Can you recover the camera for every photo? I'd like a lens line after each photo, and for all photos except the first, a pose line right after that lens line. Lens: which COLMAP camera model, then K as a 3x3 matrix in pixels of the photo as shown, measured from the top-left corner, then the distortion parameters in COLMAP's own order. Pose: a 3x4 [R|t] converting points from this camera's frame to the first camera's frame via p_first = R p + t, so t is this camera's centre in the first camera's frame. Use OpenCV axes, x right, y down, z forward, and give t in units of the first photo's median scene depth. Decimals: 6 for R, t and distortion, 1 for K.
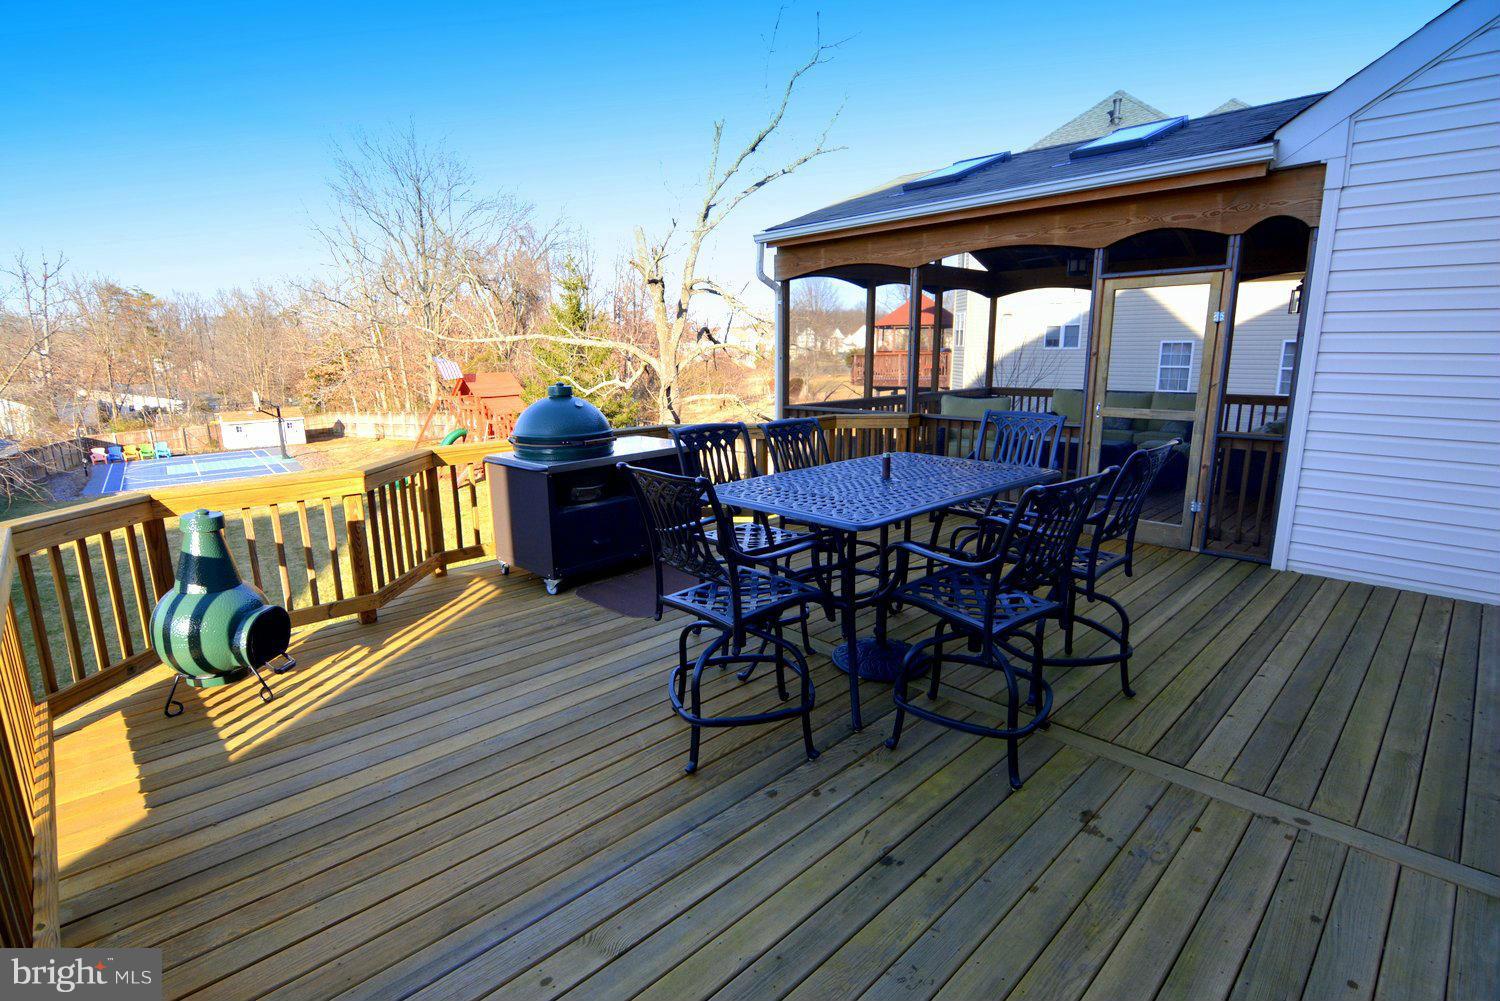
lens RADIAL K [[732.0, 0, 745.7], [0, 732.0, 501.6], [0, 0, 1]] dist [-0.001713, -0.000696]
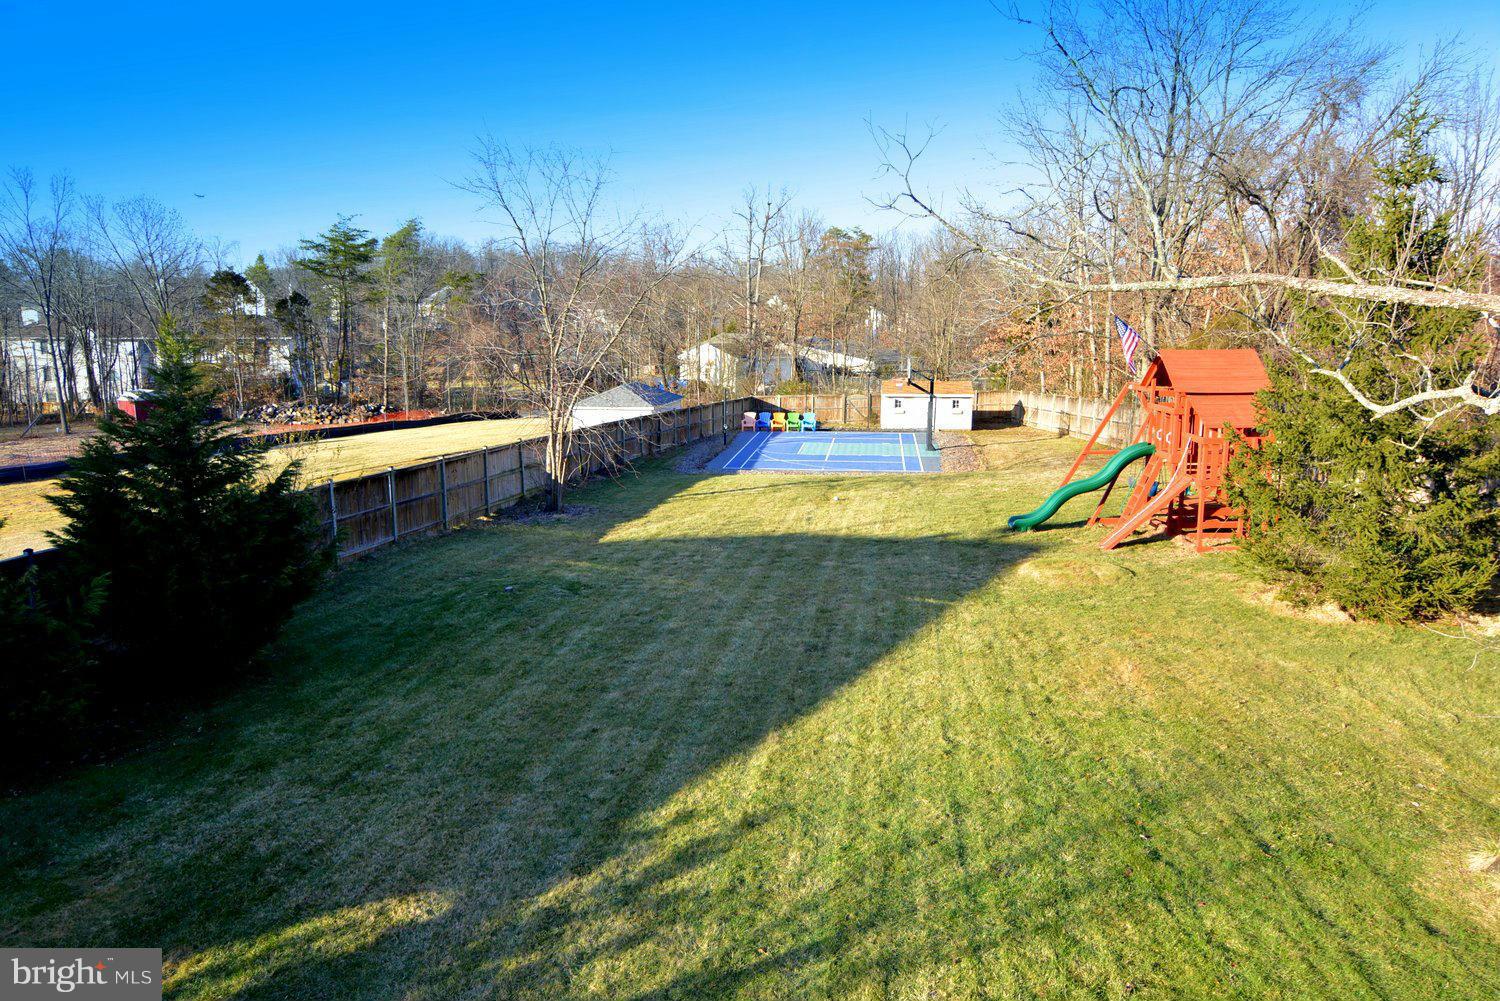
lens RADIAL K [[1035.2, 0, 750.0], [0, 1035.2, 500.5], [0, 0, 1]] dist [-0.001498, 0.000155]
pose [[0.696204, 0.151620, -0.701649, -0.014748], [-0.166078, 0.984941, 0.048048, -0.023431], [0.698368, 0.083077, 0.710901, 0.113320]]
